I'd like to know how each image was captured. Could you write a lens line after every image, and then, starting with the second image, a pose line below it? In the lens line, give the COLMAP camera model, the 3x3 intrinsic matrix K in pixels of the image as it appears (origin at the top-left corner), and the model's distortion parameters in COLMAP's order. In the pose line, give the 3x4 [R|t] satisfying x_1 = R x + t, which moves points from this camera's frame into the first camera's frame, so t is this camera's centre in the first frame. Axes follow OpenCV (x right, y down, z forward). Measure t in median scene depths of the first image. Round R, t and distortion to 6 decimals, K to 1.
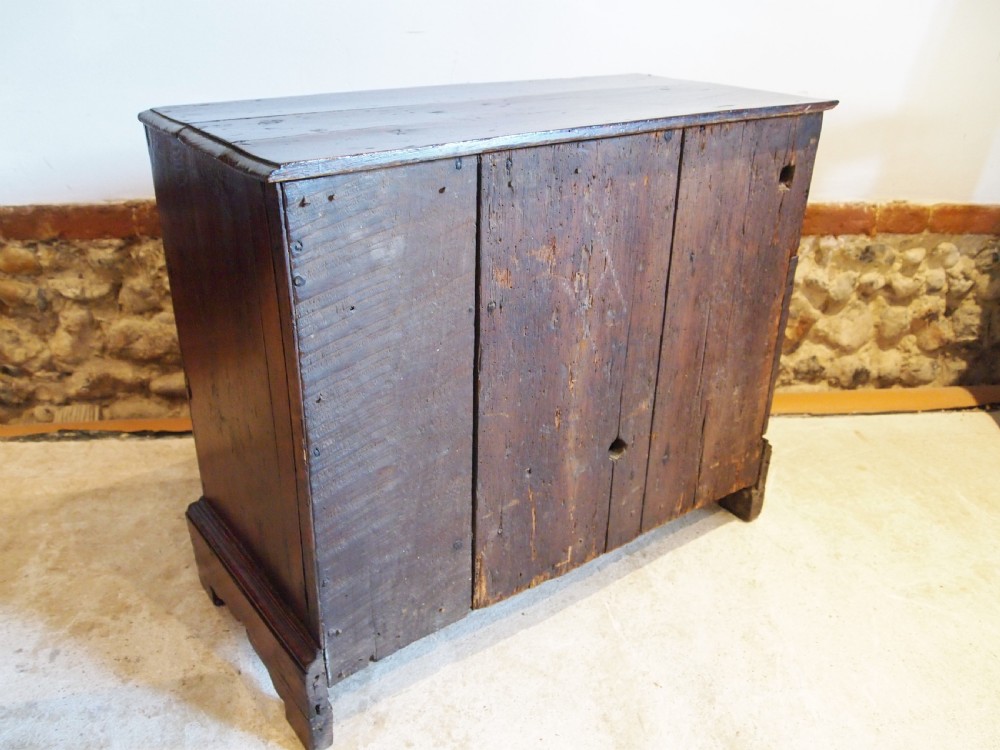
lens RADIAL K [[789.3, 0, 503.6], [0, 789.3, 377.7], [0, 0, 1]] dist [-0.051358, 0.007646]
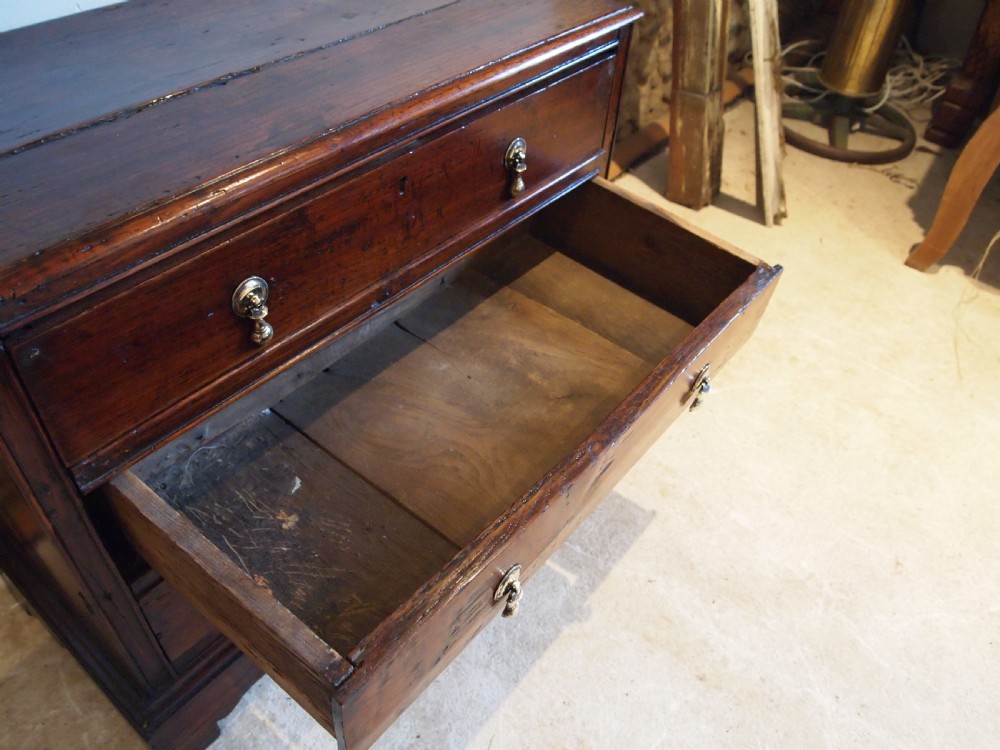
lens RADIAL K [[790.1, 0, 500.0], [0, 790.1, 375.0], [0, 0, 1]] dist [-0.049381, 0.002893]
pose [[0.730790, -0.462250, 0.502267, -0.246457], [0.267666, 0.870936, 0.412098, -0.242535], [-0.627935, -0.166718, 0.760200, 0.214900]]
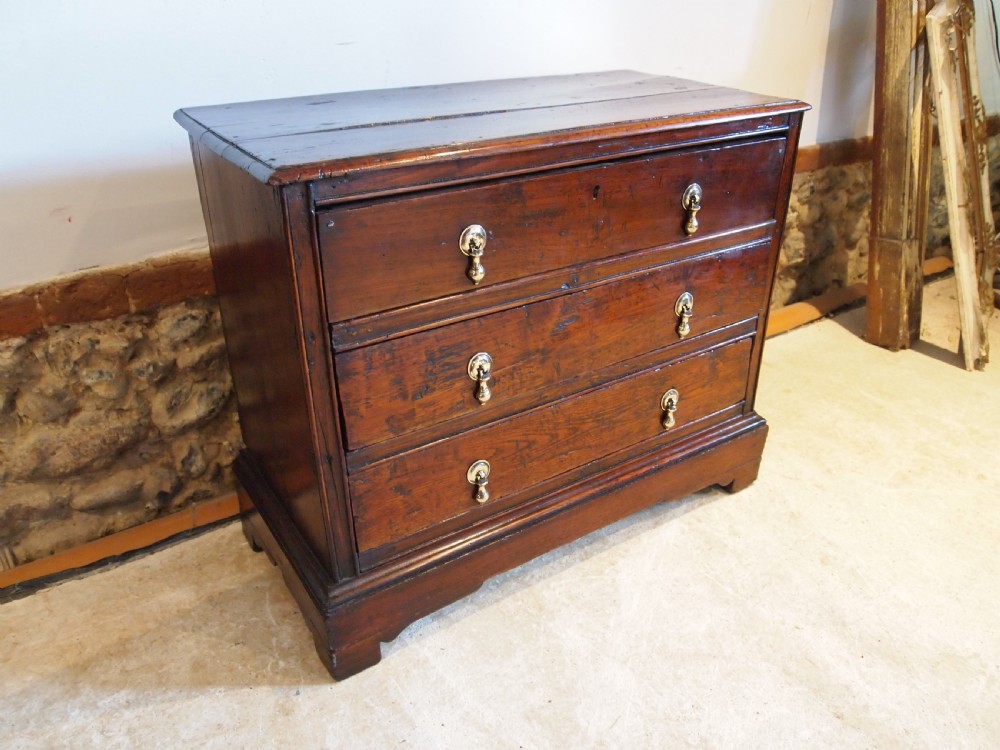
lens RADIAL K [[789.3, 0, 503.6], [0, 789.3, 377.7], [0, 0, 1]] dist [-0.051358, 0.007646]
pose [[0.896426, -0.235753, 0.375287, -0.332523], [0.216327, 0.971809, 0.093757, -0.098125], [-0.386811, -0.002862, 0.922155, 0.084344]]
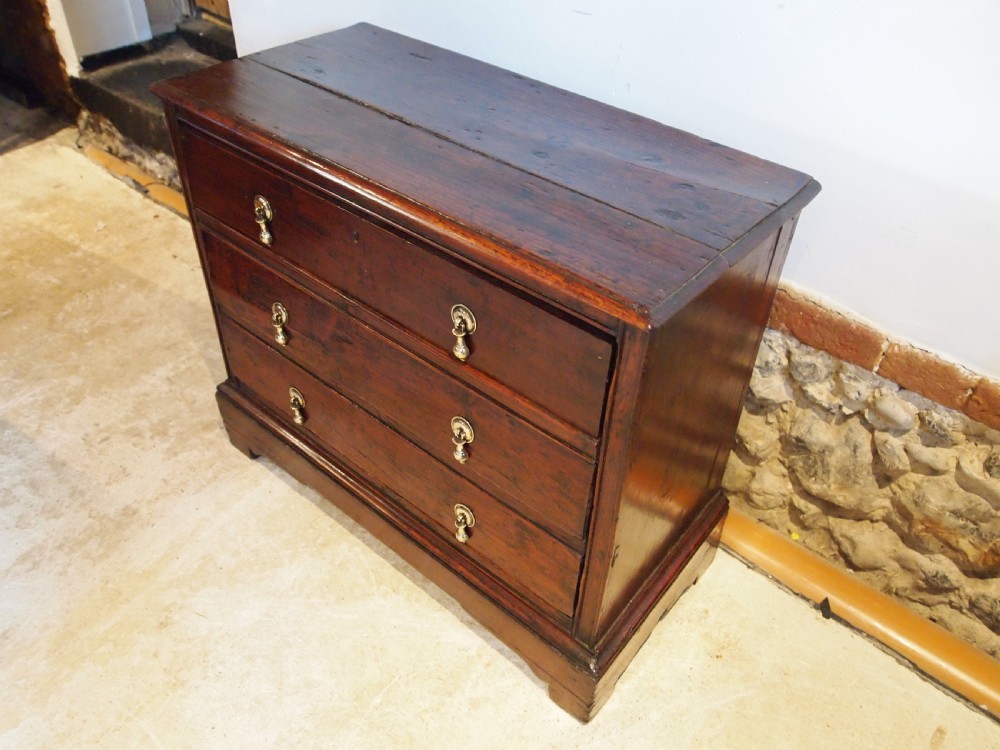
lens RADIAL K [[790.8, 0, 503.6], [0, 790.8, 378.3], [0, 0, 1]] dist [-0.051196, 0.007353]
pose [[0.679276, 0.471304, -0.562545, 0.434213], [-0.341857, 0.881496, 0.325728, -0.297441], [0.649398, -0.028949, 0.759897, 0.251816]]
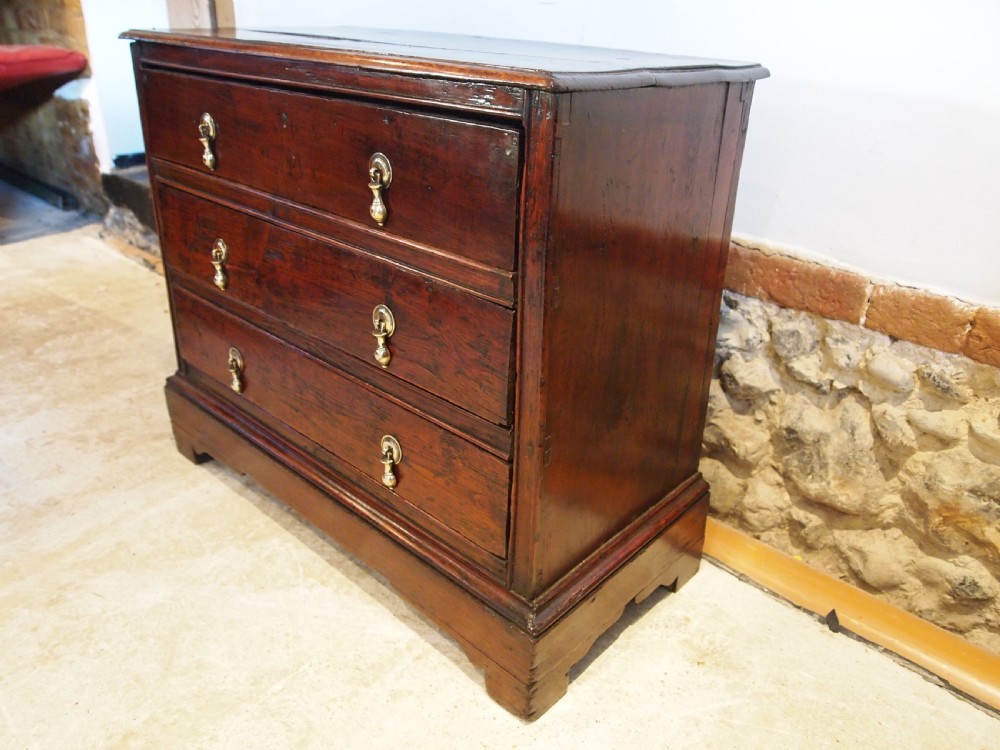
lens RADIAL K [[789.3, 0, 503.6], [0, 789.3, 377.7], [0, 0, 1]] dist [-0.051358, 0.007646]
pose [[0.639746, 0.324278, -0.696828, 0.532565], [-0.354961, 0.928812, 0.106351, -0.109851], [0.681710, 0.179309, 0.709310, 0.365774]]
